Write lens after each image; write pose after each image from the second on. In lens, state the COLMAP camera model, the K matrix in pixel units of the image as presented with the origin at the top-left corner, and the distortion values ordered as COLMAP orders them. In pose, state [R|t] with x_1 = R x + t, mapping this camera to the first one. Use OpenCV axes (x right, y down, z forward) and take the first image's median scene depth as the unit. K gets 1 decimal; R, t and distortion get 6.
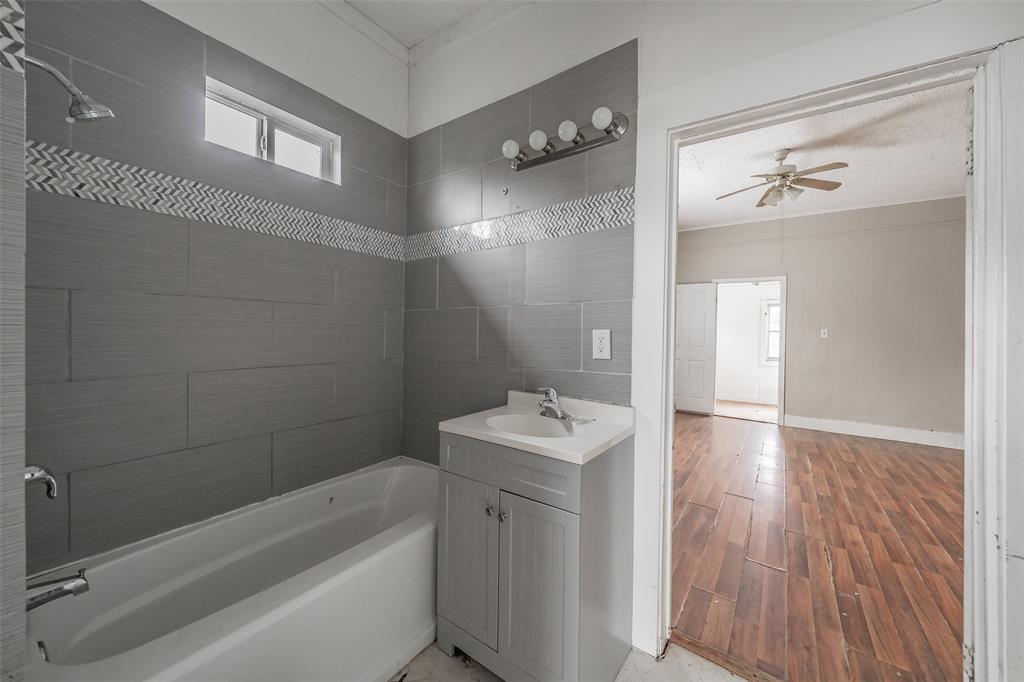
lens RADIAL K [[392.1, 0, 518.2], [0, 392.1, 332.9], [0, 0, 1]] dist [-0.001935, -0.000126]
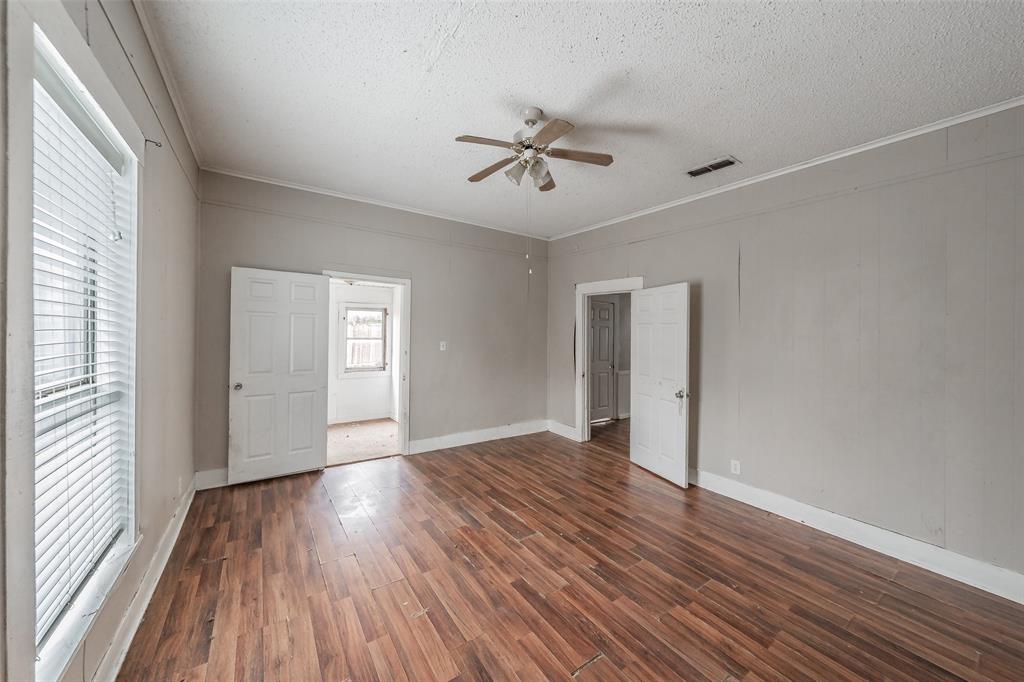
lens RADIAL K [[364.8, 0, 505.5], [0, 364.8, 331.8], [0, 0, 1]] dist [-0.002707, -0.000072]
pose [[0.365299, -0.008035, 0.930855, 0.022000], [-0.006204, 0.999920, 0.011066, -0.069104], [-0.930869, -0.009818, 0.365220, 0.859063]]
